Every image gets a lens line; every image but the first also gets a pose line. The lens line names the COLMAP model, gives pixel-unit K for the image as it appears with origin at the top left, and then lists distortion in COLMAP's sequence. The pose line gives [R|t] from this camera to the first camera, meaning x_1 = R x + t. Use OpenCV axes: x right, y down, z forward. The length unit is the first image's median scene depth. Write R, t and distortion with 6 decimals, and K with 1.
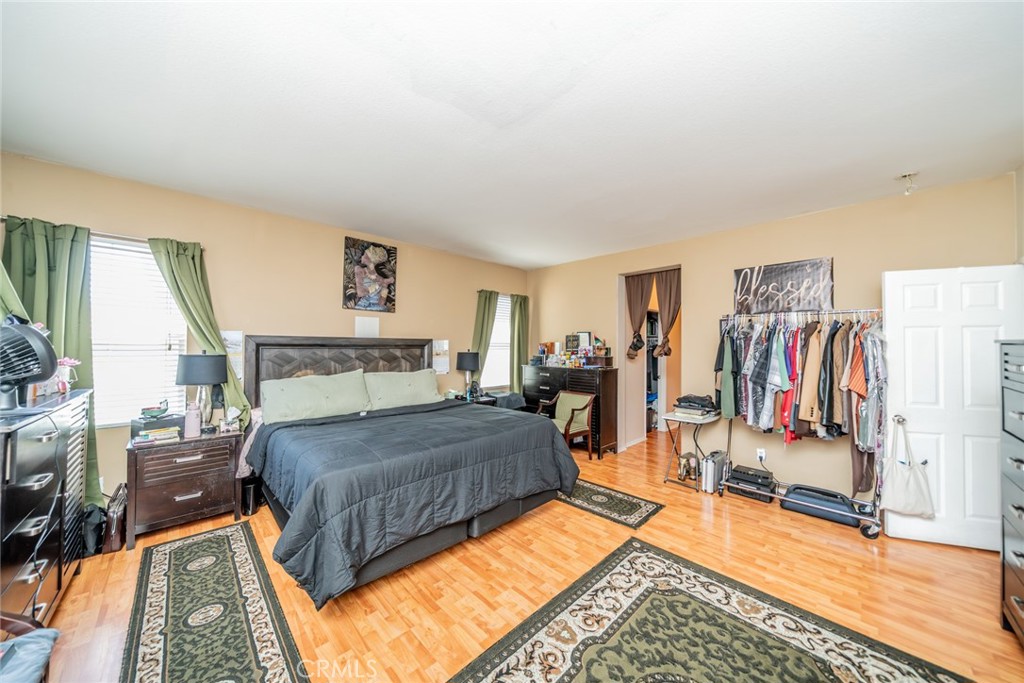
lens RADIAL K [[350.4, 0, 508.3], [0, 350.4, 342.4], [0, 0, 1]] dist [-0.008383, -0.000190]
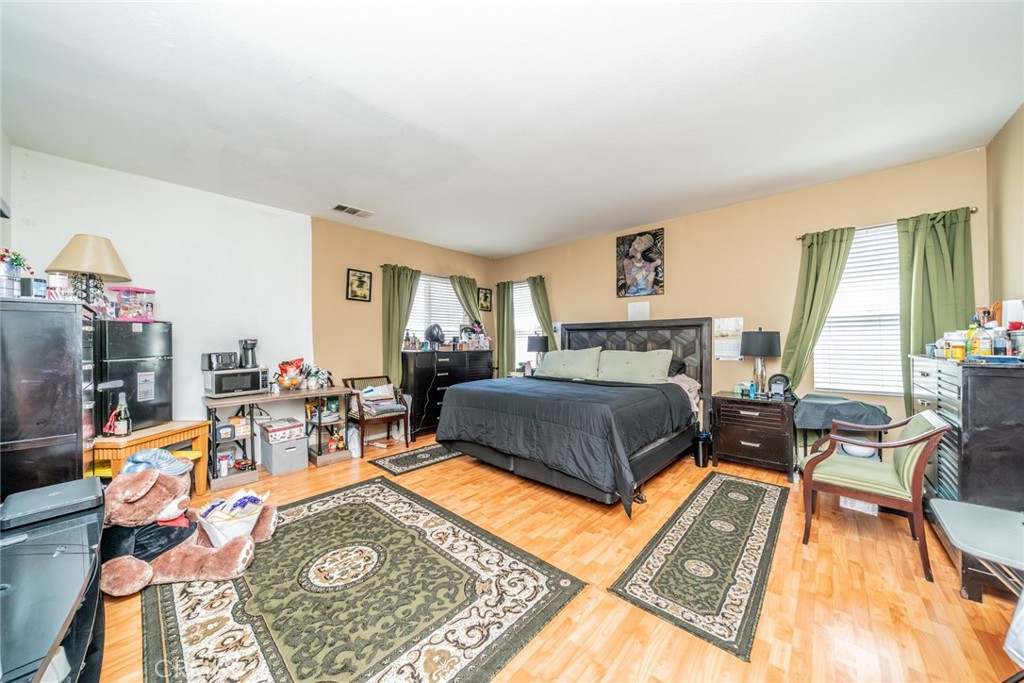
lens RADIAL K [[350.4, 0, 508.3], [0, 350.4, 342.4], [0, 0, 1]] dist [-0.008383, -0.000190]
pose [[0.052871, -0.006341, -0.998581, 0.915906], [0.014656, 0.999877, -0.005573, 0.073990], [0.998494, -0.014340, 0.052957, 0.722463]]
